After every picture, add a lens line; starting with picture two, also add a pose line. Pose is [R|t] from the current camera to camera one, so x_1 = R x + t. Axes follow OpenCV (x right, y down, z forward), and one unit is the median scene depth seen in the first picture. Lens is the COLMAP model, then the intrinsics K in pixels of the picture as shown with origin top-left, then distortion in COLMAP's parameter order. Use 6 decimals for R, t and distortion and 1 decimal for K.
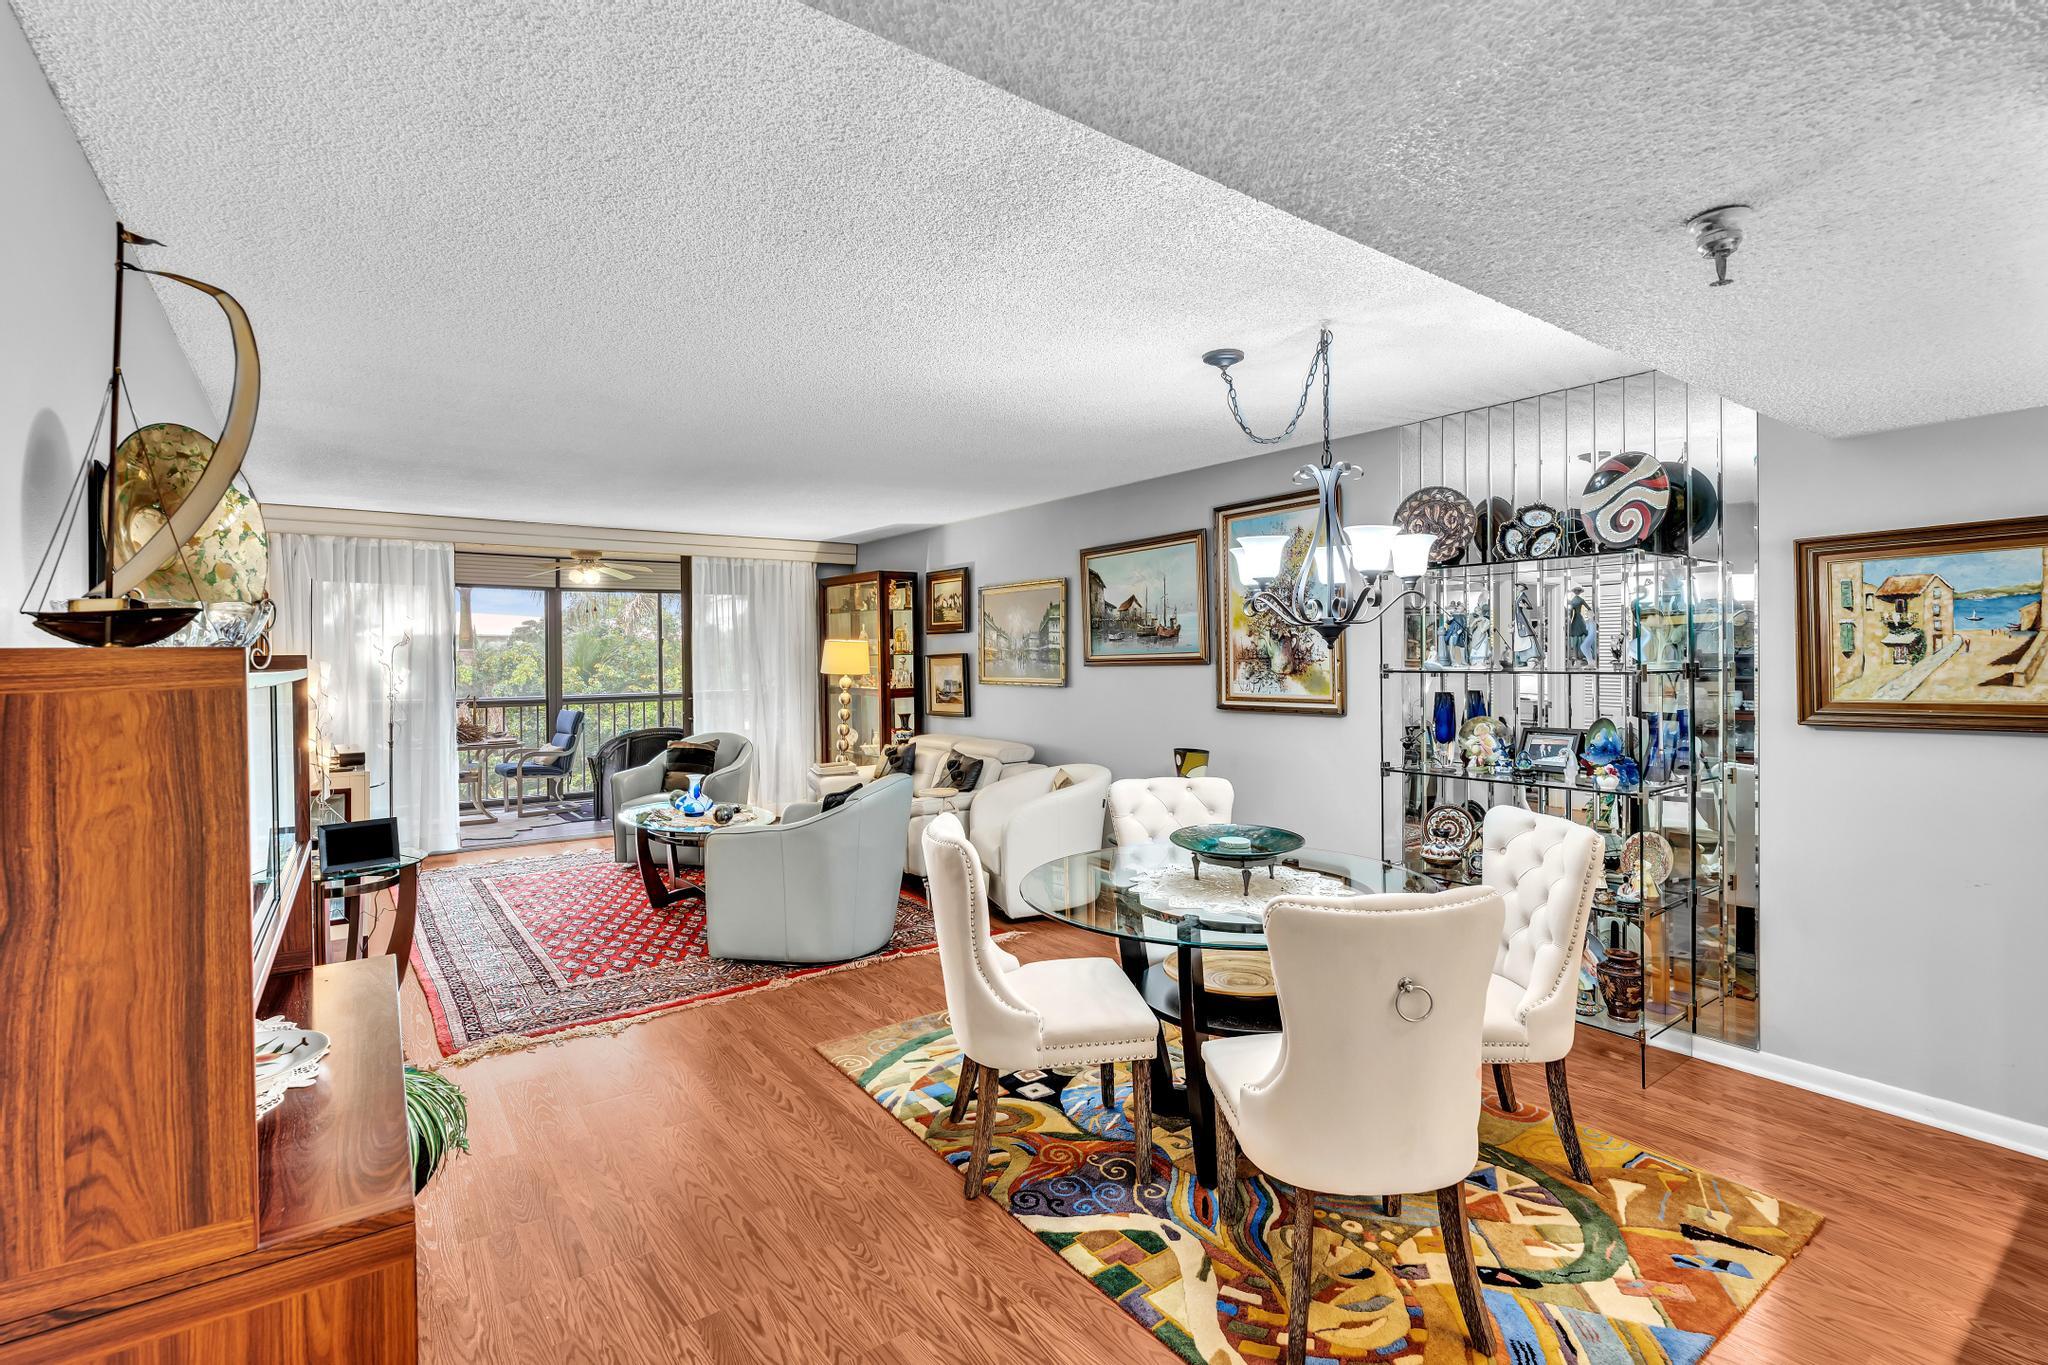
lens RADIAL K [[942.8, 0, 1011.9], [0, 942.8, 662.9], [0, 0, 1]] dist [-0.002115, -0.000089]
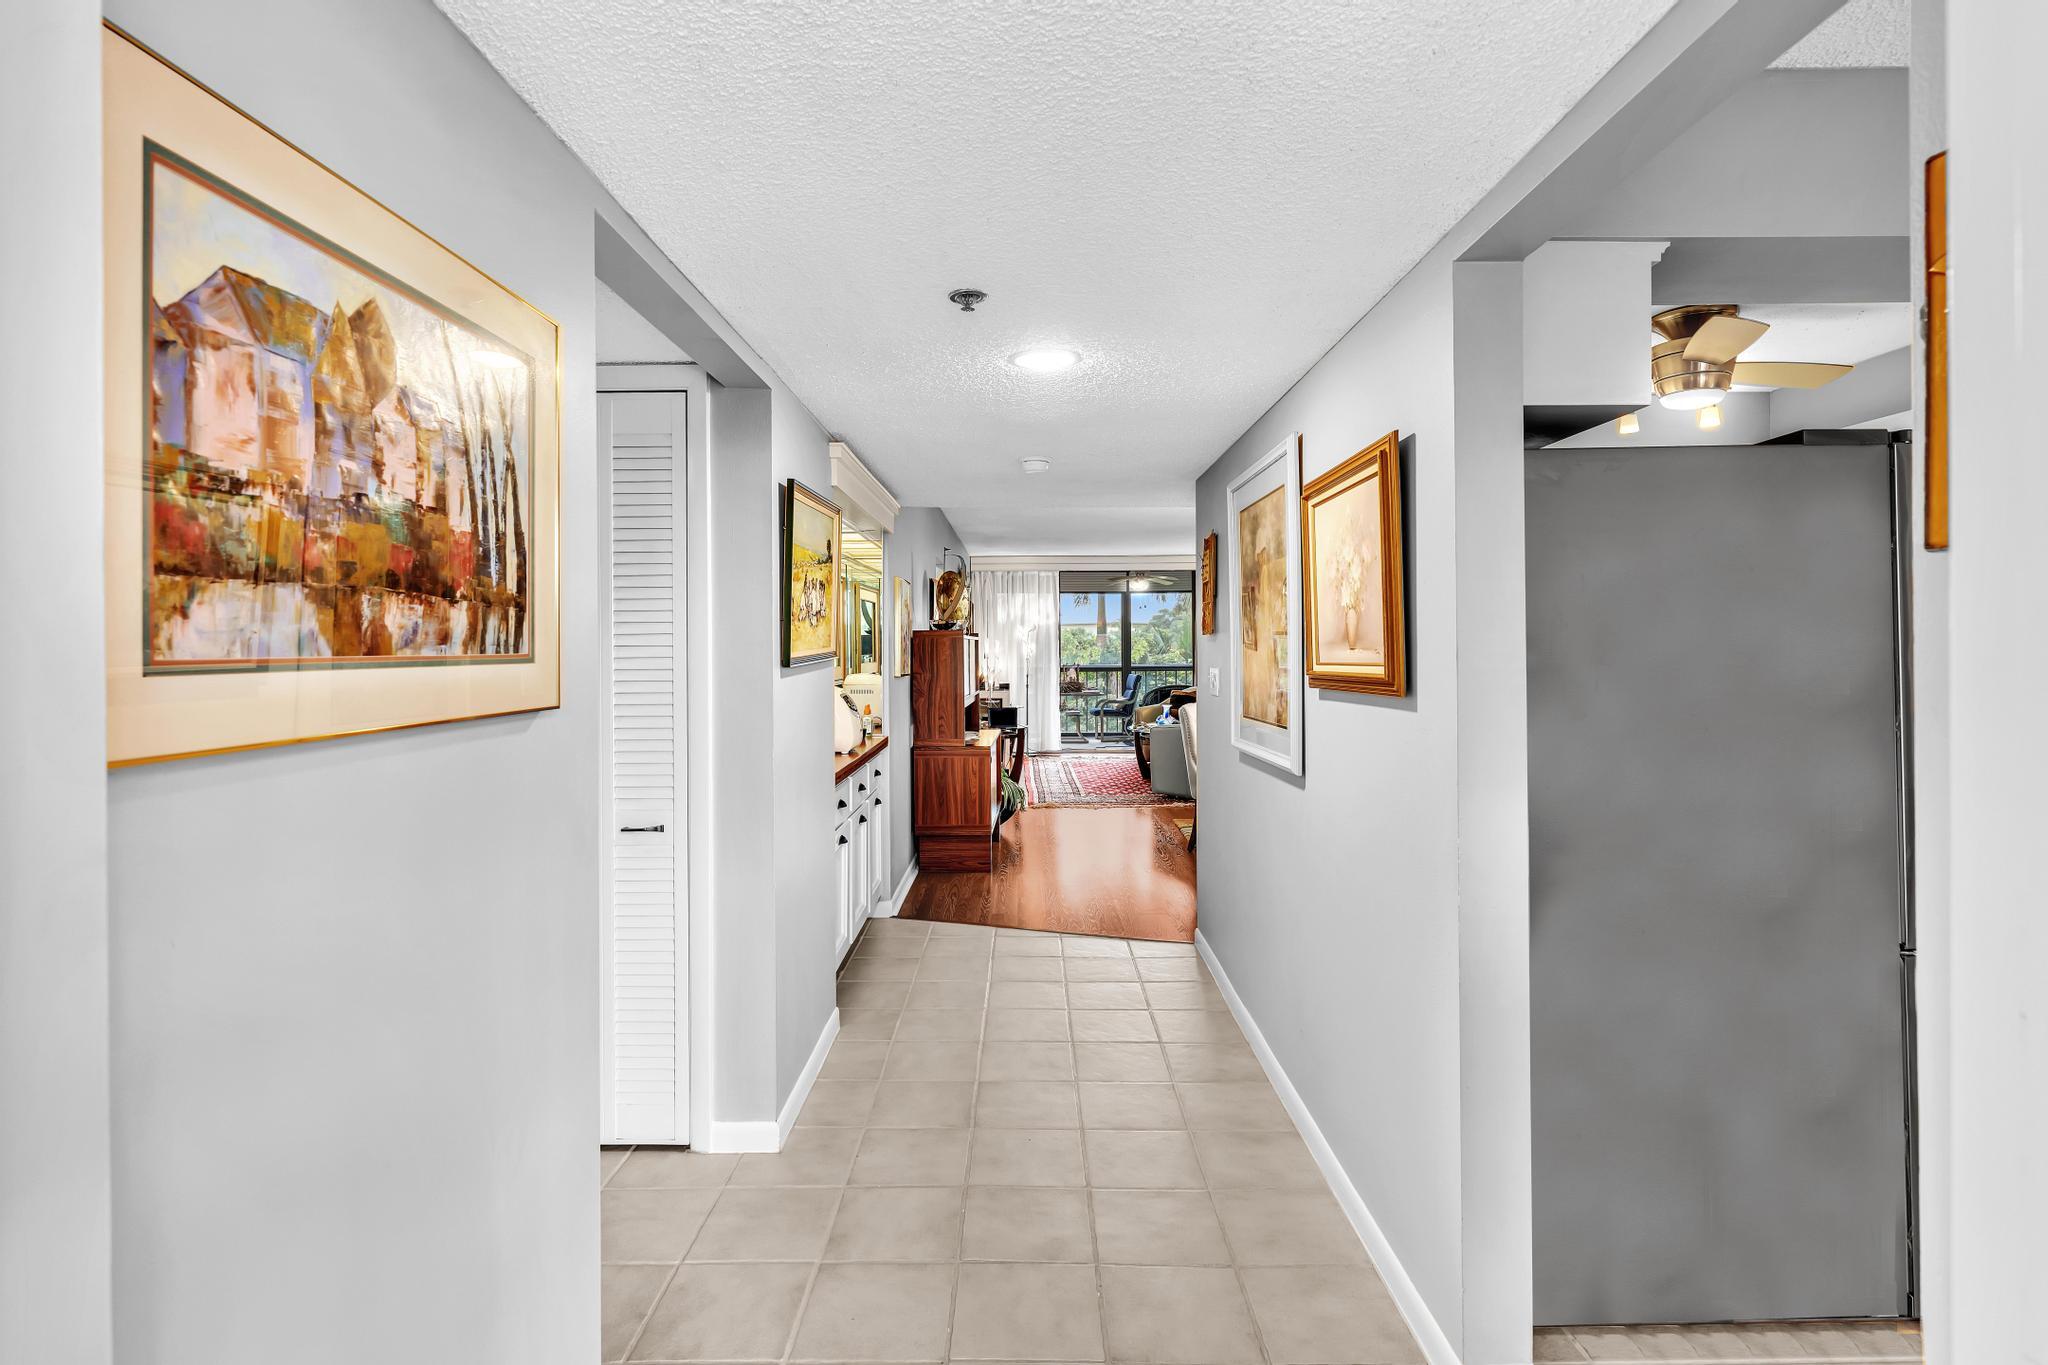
lens RADIAL K [[1001.6, 0, 1021.6], [0, 1001.6, 646.1], [0, 0, 1]] dist [-0.000010, 0.000219]
pose [[0.810374, 0.002903, -0.585906, 0.431810], [-0.004647, 0.999988, -0.001473, 0.012873], [0.585895, 0.003916, 0.810378, -0.529983]]
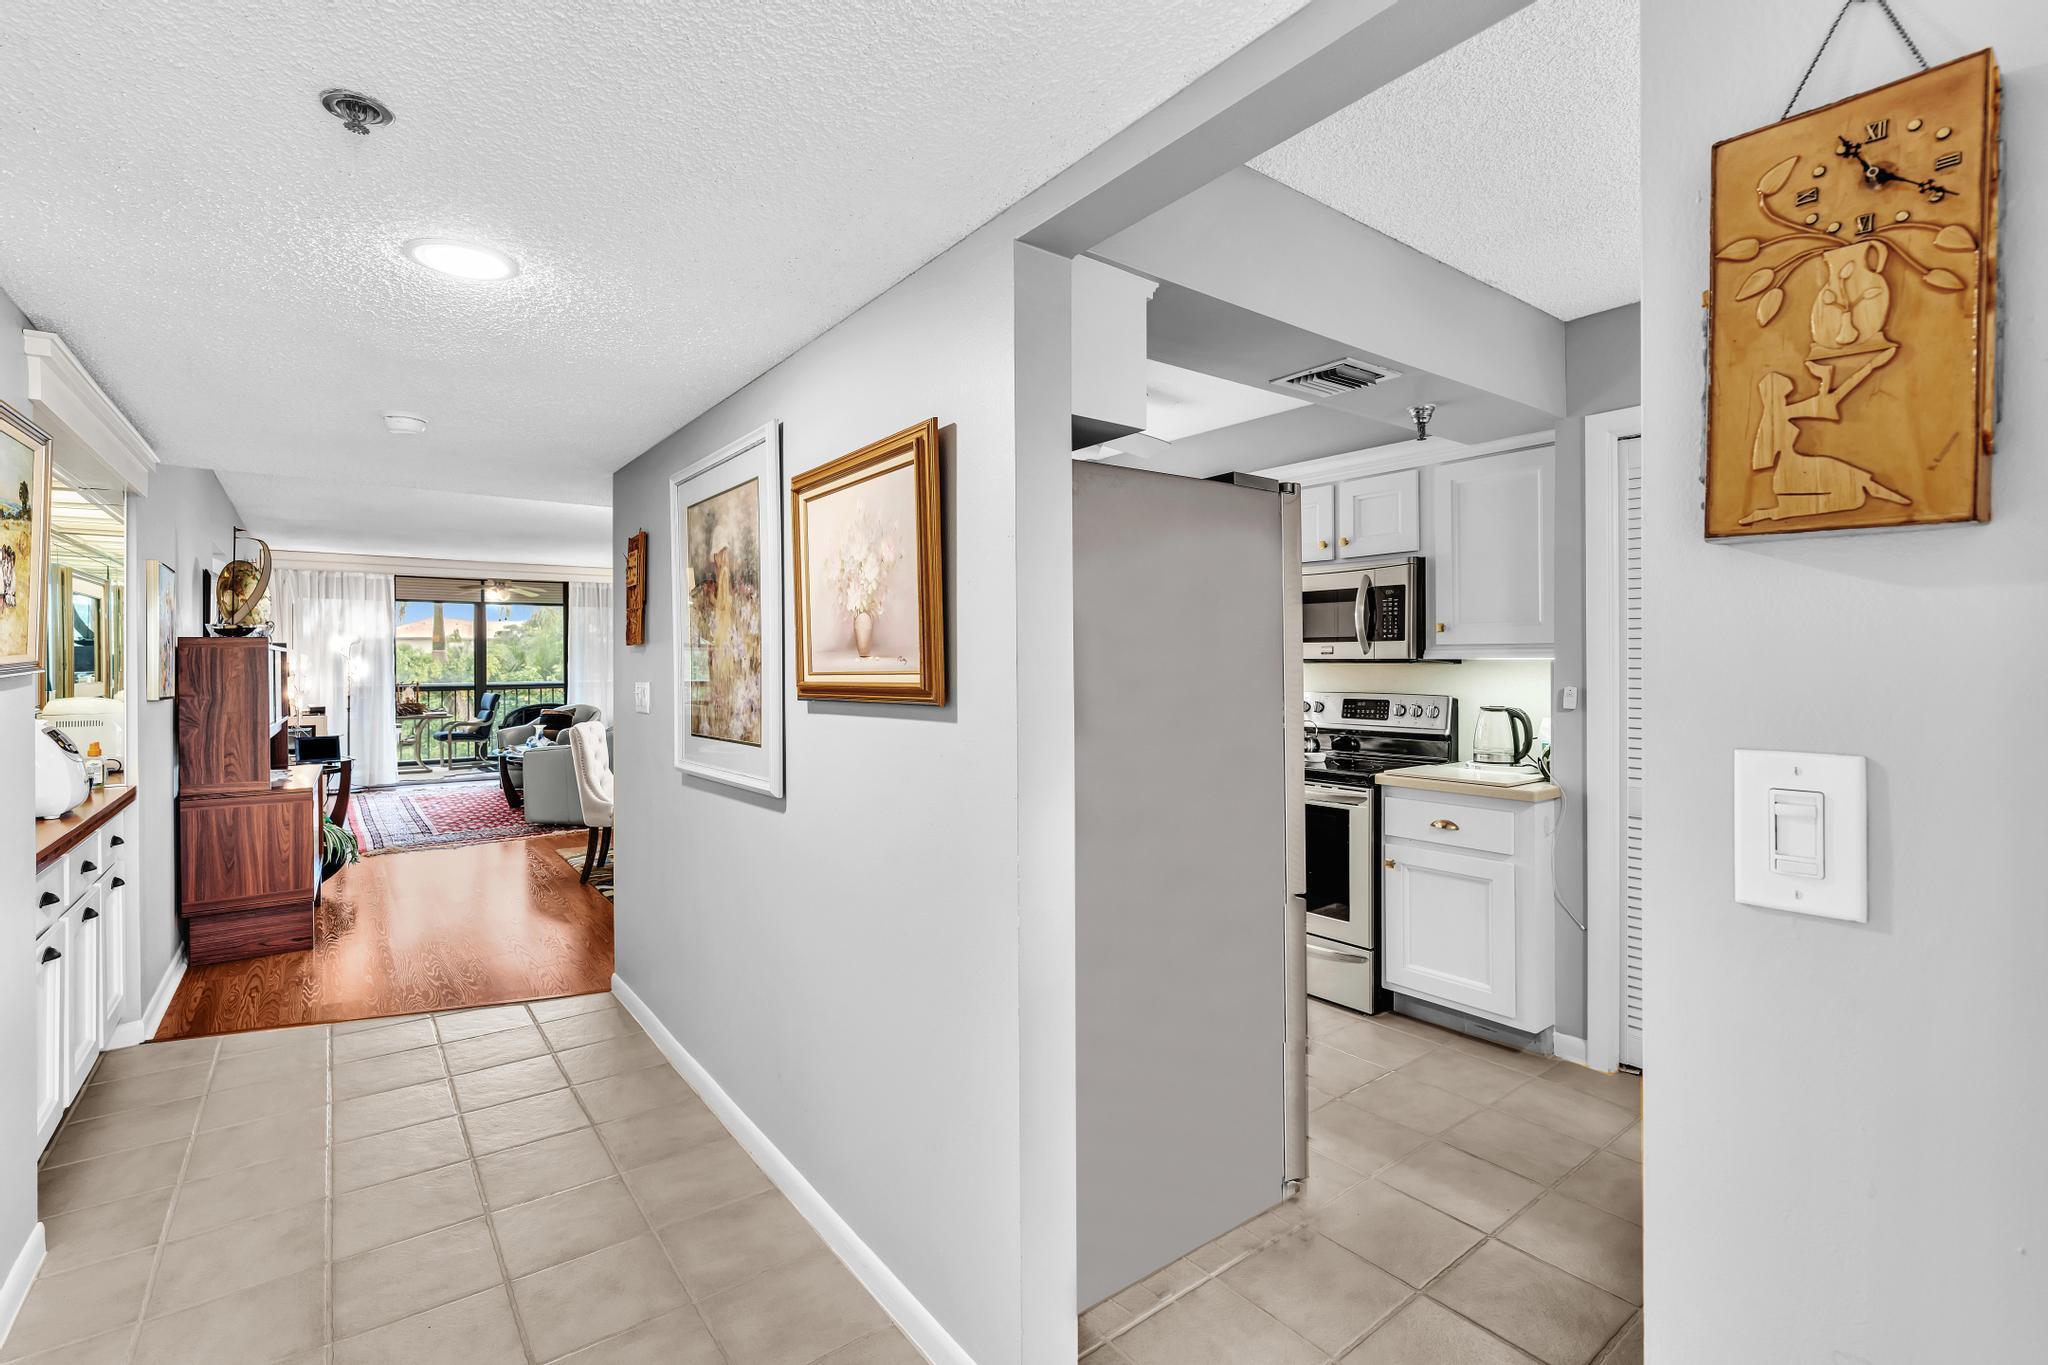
lens RADIAL K [[922.1, 0, 1025.0], [0, 922.1, 664.0], [0, 0, 1]] dist [-0.007165, 0.004057]
pose [[0.999625, 0.003722, 0.027130, 0.364284], [-0.003601, 0.999983, -0.004505, 0.016367], [-0.027146, 0.004406, 0.999622, -0.475334]]
